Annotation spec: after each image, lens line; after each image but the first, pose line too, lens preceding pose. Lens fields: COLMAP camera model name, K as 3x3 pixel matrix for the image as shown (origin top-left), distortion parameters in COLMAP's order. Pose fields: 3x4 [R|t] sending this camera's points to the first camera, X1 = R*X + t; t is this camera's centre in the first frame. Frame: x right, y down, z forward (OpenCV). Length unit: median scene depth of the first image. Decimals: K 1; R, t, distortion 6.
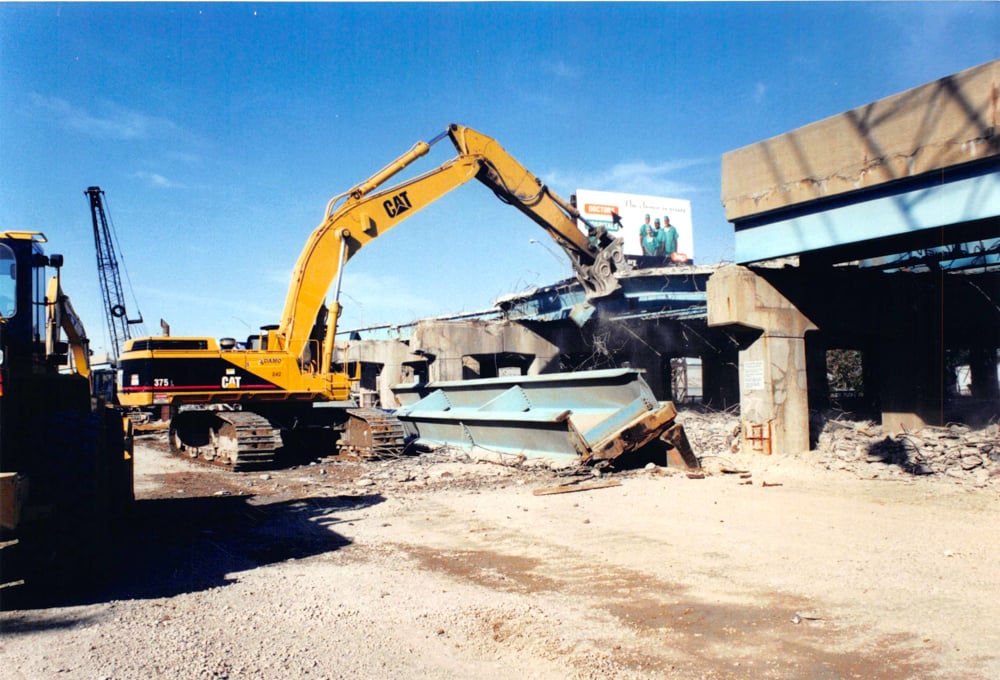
lens RADIAL K [[868.0, 0, 495.2], [0, 868.0, 359.4], [0, 0, 1]] dist [-0.130957, 0.007407]
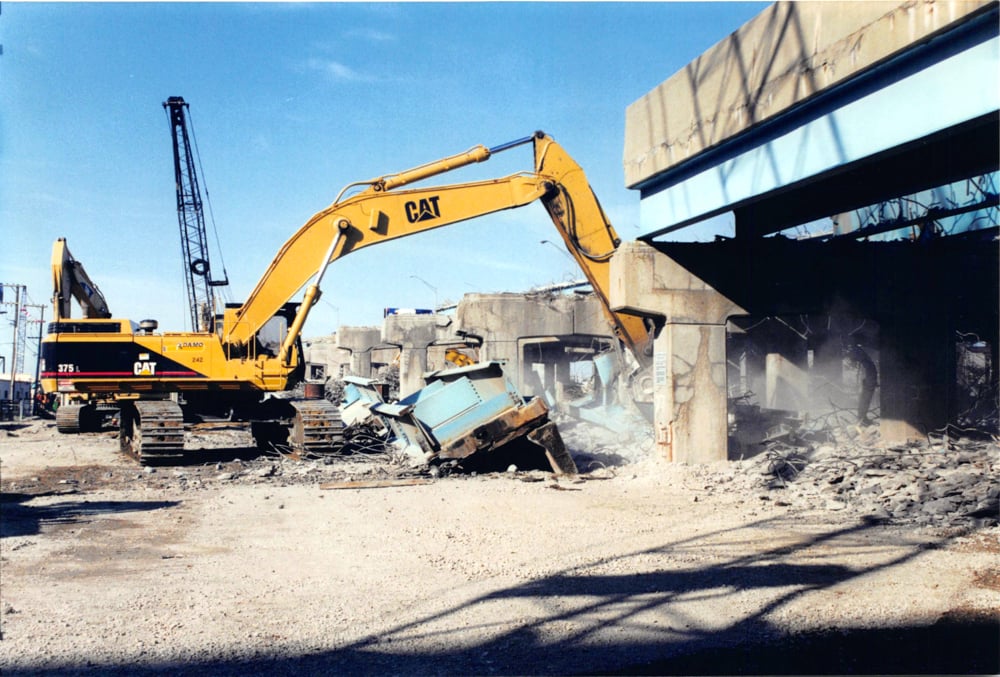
lens RADIAL K [[1376.7, 0, 499.8], [0, 1376.7, 351.7], [0, 0, 1]] dist [0.048876, -0.053446]
pose [[0.962657, 0.009933, -0.270540, 0.519724], [-0.006401, 0.999882, 0.013934, -0.016354], [0.270647, -0.011682, 0.962608, -0.355663]]
